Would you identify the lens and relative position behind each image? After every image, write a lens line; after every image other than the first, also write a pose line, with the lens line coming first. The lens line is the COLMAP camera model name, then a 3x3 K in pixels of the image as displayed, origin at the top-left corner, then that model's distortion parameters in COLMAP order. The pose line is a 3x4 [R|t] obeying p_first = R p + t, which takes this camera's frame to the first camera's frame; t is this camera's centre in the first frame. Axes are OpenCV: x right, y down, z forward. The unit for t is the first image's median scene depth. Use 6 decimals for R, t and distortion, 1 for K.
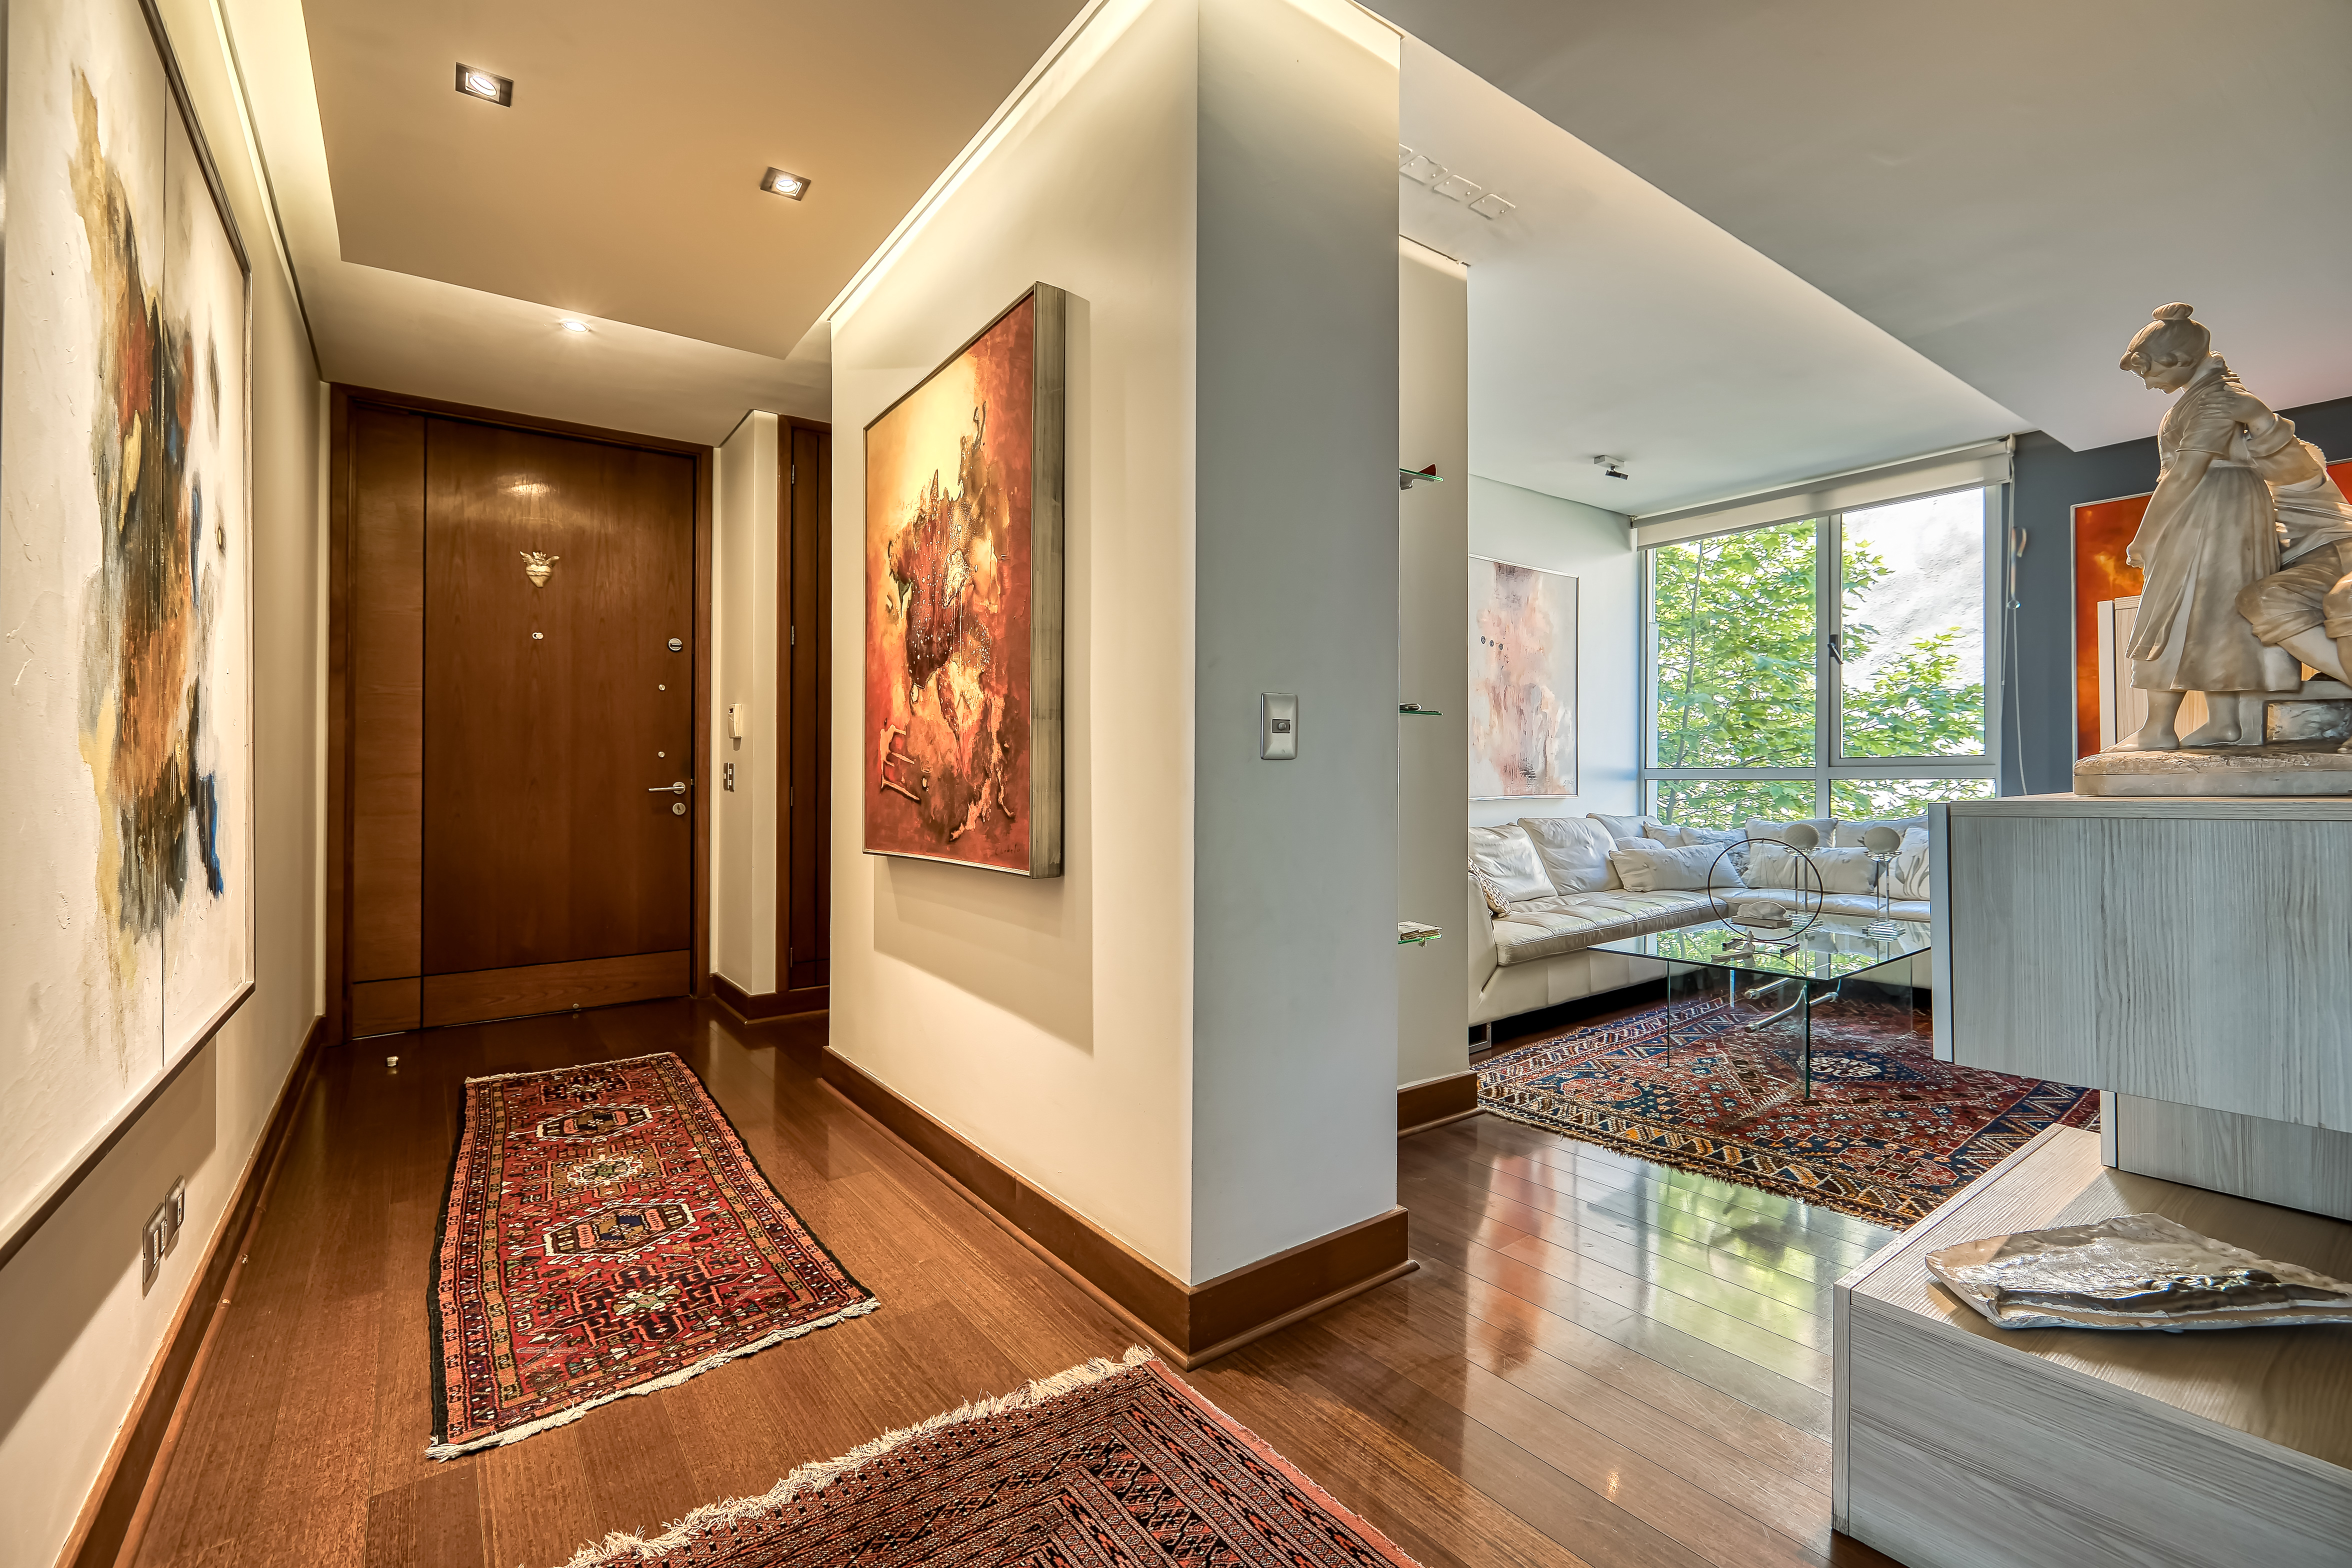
lens RADIAL K [[1012.4, 0, 1147.4], [0, 1012.4, 753.9], [0, 0, 1]] dist [0.009165, 0.000219]
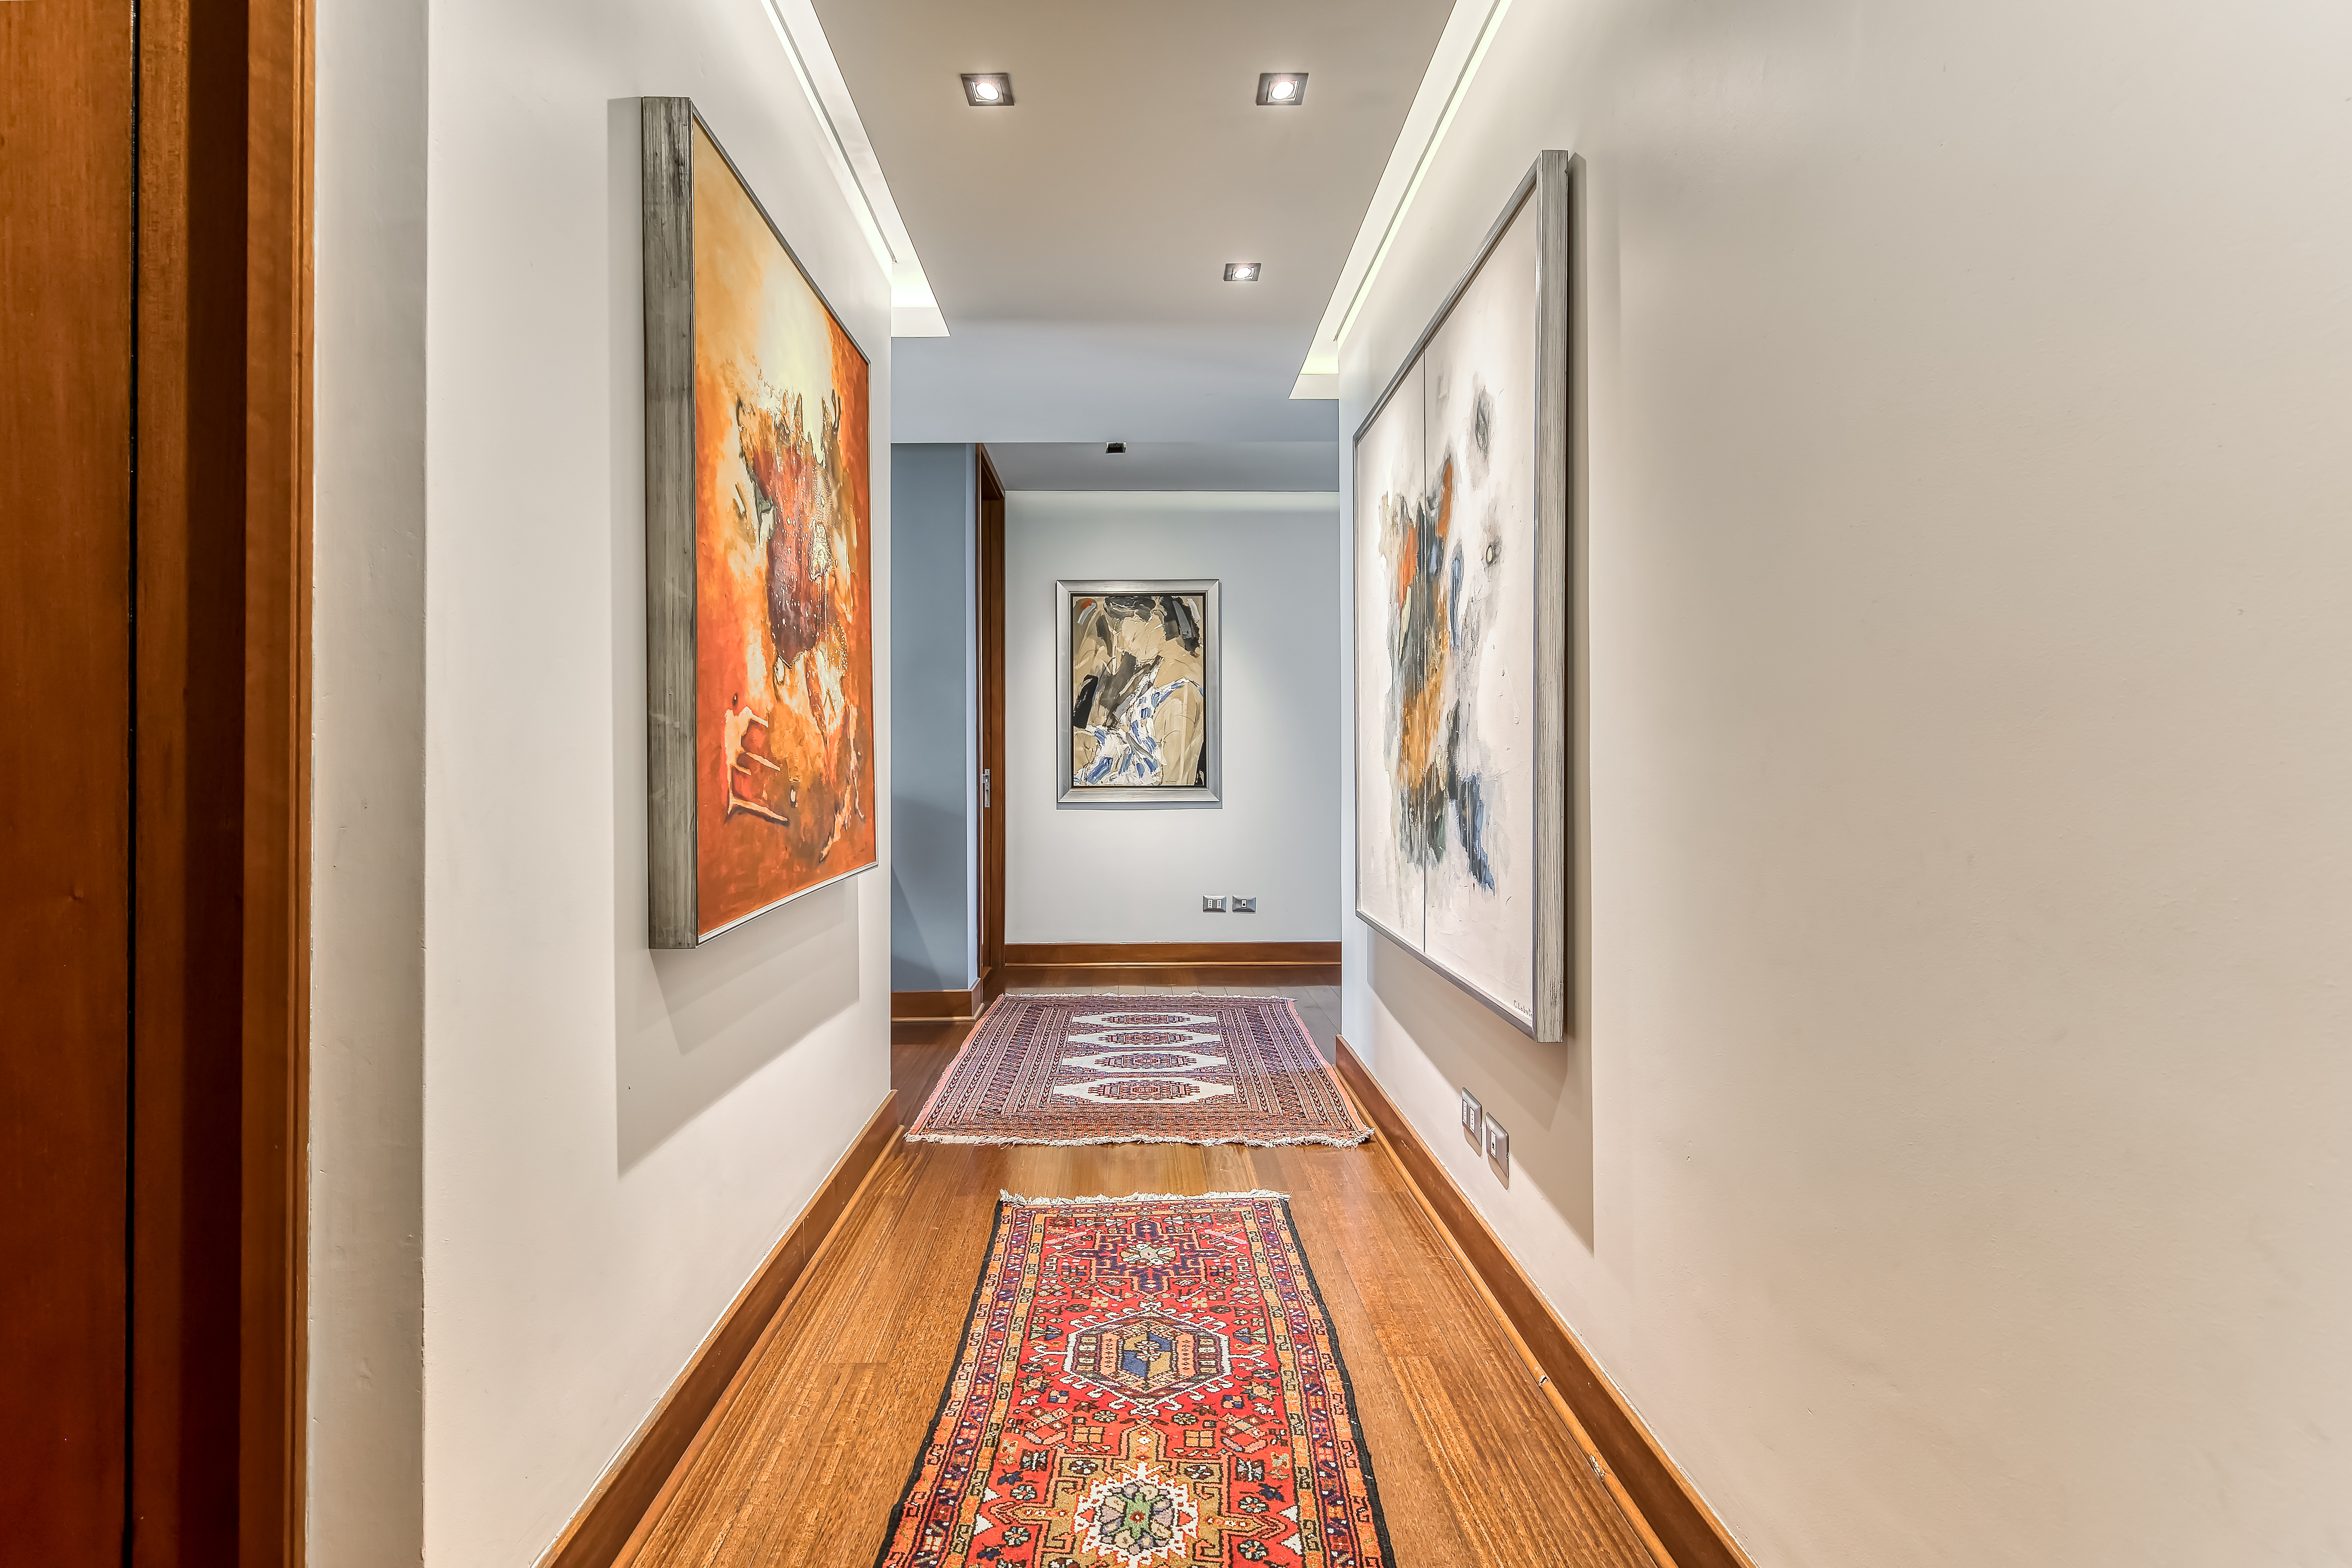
lens RADIAL K [[1012.4, 0, 1170.5], [0, 1012.4, 773.8], [0, 0, 1]] dist [0.009165, 0.000219]
pose [[-0.834065, 0.002065, 0.551663, -0.798964], [-0.001732, 0.999978, -0.006361, 0.015268], [-0.551664, -0.006261, -0.834043, 1.360662]]
